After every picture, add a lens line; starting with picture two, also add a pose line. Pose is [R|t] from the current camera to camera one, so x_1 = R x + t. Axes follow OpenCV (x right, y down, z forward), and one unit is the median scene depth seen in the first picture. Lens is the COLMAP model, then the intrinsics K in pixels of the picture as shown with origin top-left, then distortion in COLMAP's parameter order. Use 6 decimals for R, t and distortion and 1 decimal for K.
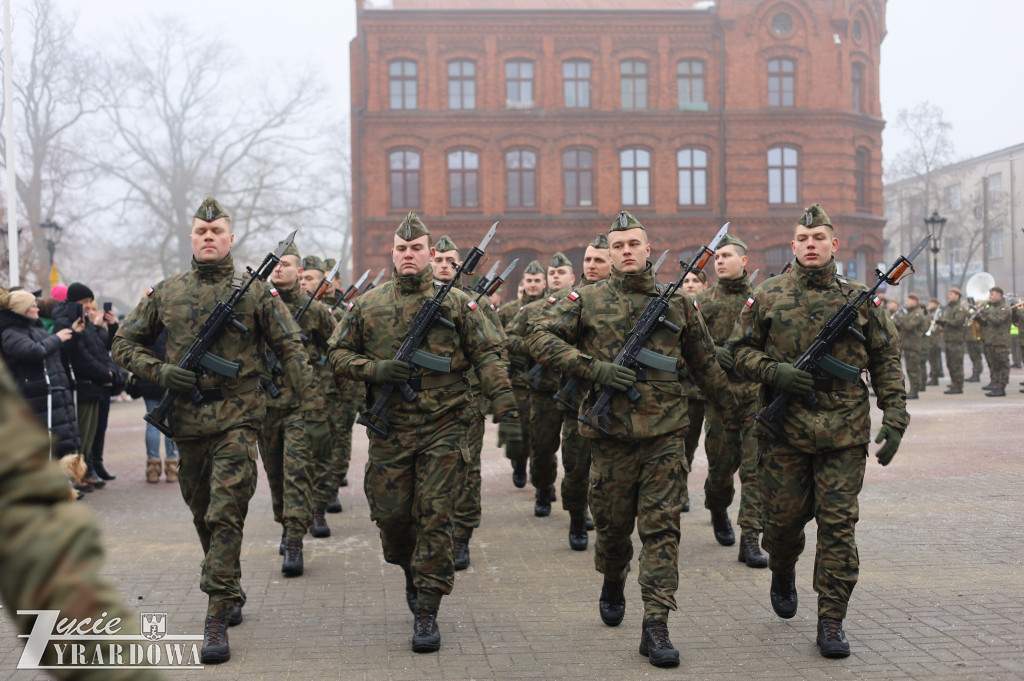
lens RADIAL K [[1473.9, 0, 506.4], [0, 1473.9, 333.3], [0, 0, 1]] dist [0.036752, 0.000000]
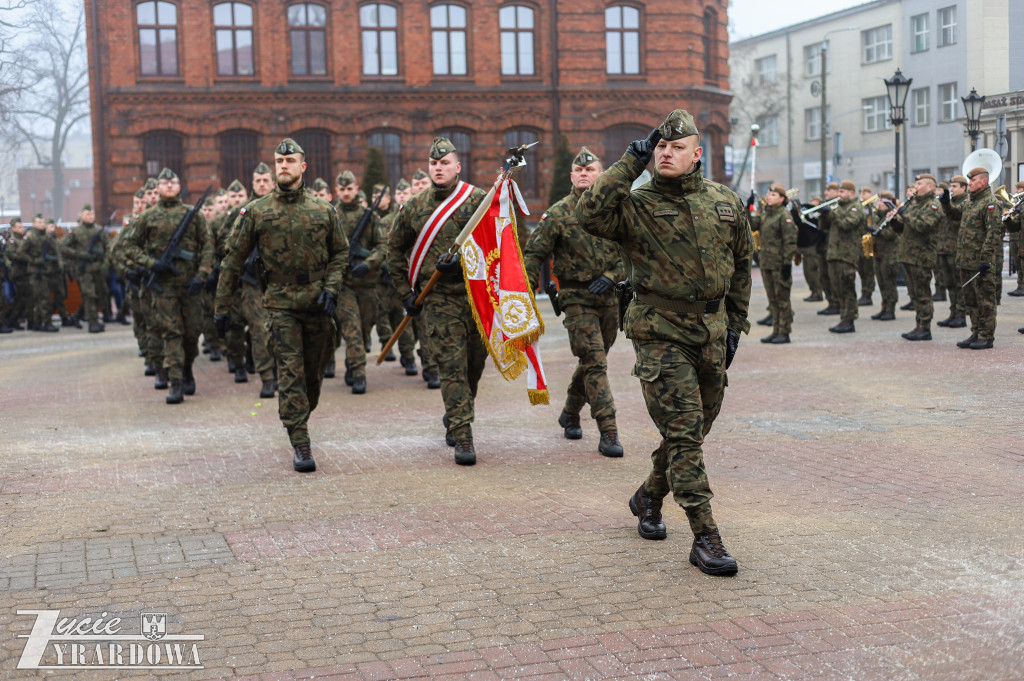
lens RADIAL K [[1473.9, 0, 518.3], [0, 1473.9, 337.5], [0, 0, 1]] dist [0.036752, 0.000000]
pose [[0.980255, -0.029422, 0.195539, -0.039155], [0.014914, 0.997053, 0.075256, -0.002766], [-0.197176, -0.070854, 0.977804, 0.184263]]
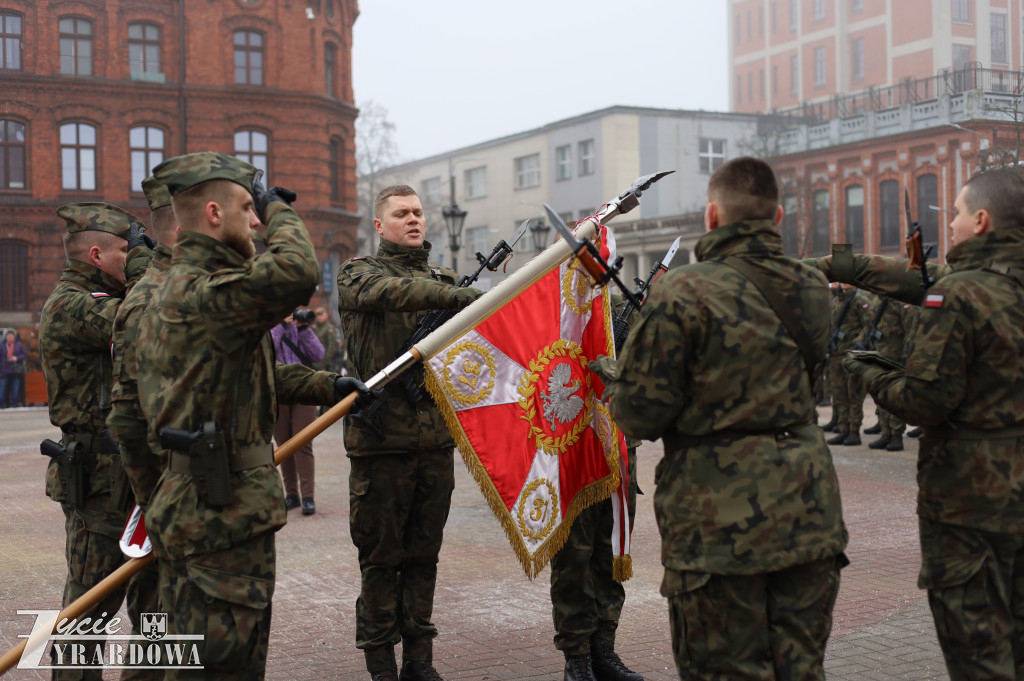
lens RADIAL K [[1473.9, 0, 511.0], [0, 1473.9, 336.0], [0, 0, 1]] dist [0.036752, 0.000000]
pose [[0.923067, -0.002927, 0.384627, -0.010033], [0.003057, 0.999995, 0.000274, -0.002616], [-0.384626, 0.000923, 0.923072, 0.123197]]
